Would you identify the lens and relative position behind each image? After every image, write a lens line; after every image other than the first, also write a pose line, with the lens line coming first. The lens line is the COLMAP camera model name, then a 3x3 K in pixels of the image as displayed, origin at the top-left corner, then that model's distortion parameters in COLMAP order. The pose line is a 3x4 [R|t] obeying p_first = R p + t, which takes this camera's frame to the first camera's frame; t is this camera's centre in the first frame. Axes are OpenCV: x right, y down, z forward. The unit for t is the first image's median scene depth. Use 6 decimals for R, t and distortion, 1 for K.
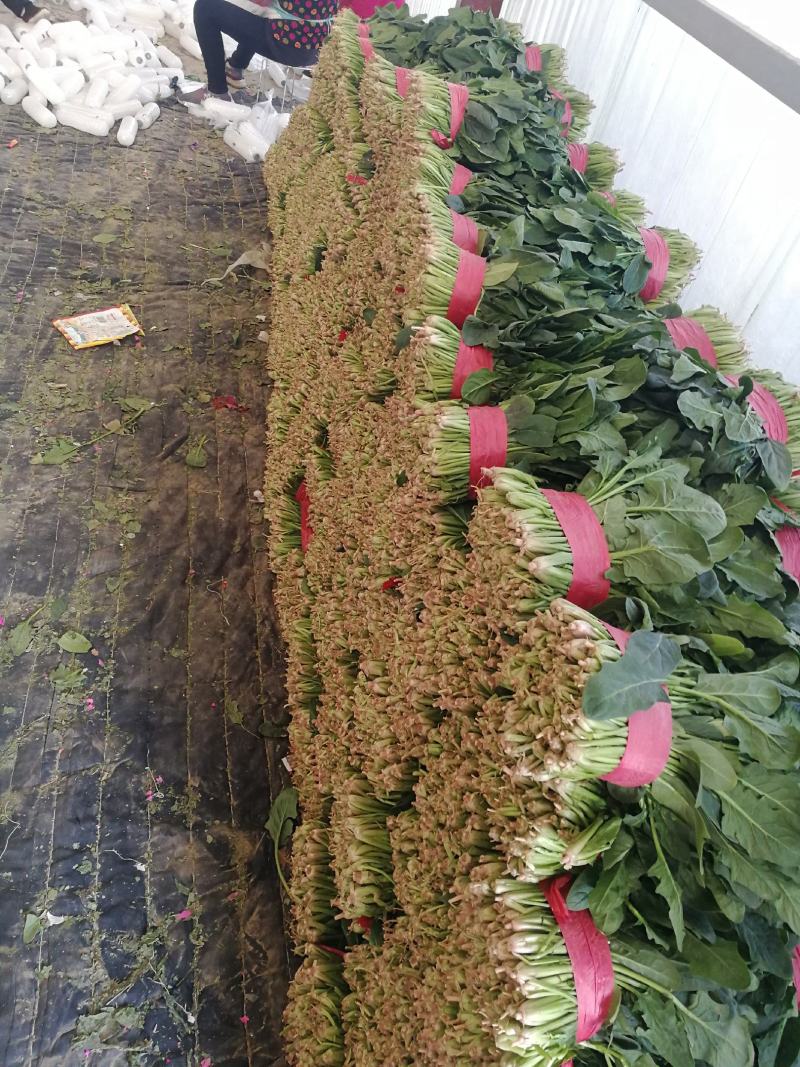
lens RADIAL K [[807.7, 0, 400.0], [0, 807.7, 533.5], [0, 0, 1]] dist [-0.052245, 0.088010]
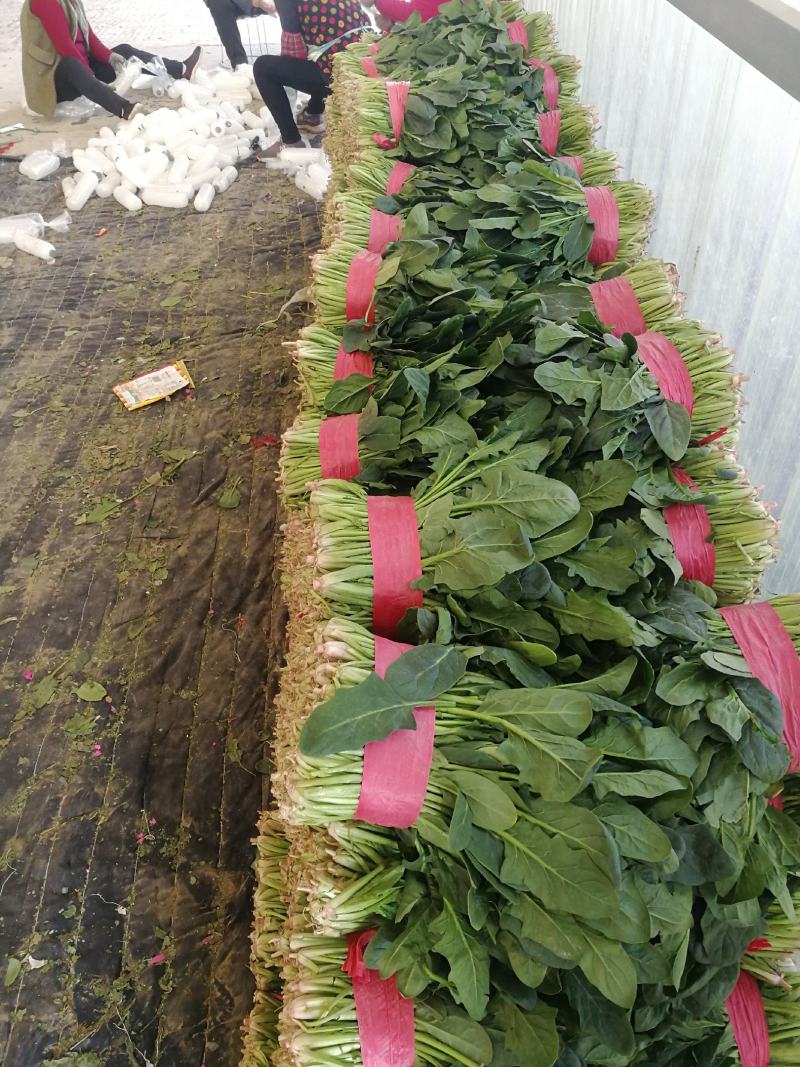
lens RADIAL K [[811.7, 0, 400.0], [0, 811.7, 533.5], [0, 0, 1]] dist [-0.030580, 0.044182]
pose [[0.965234, -0.116568, -0.233956, 0.283547], [0.111148, 0.993142, -0.036266, 0.015989], [0.236579, 0.009001, 0.971571, 0.076720]]
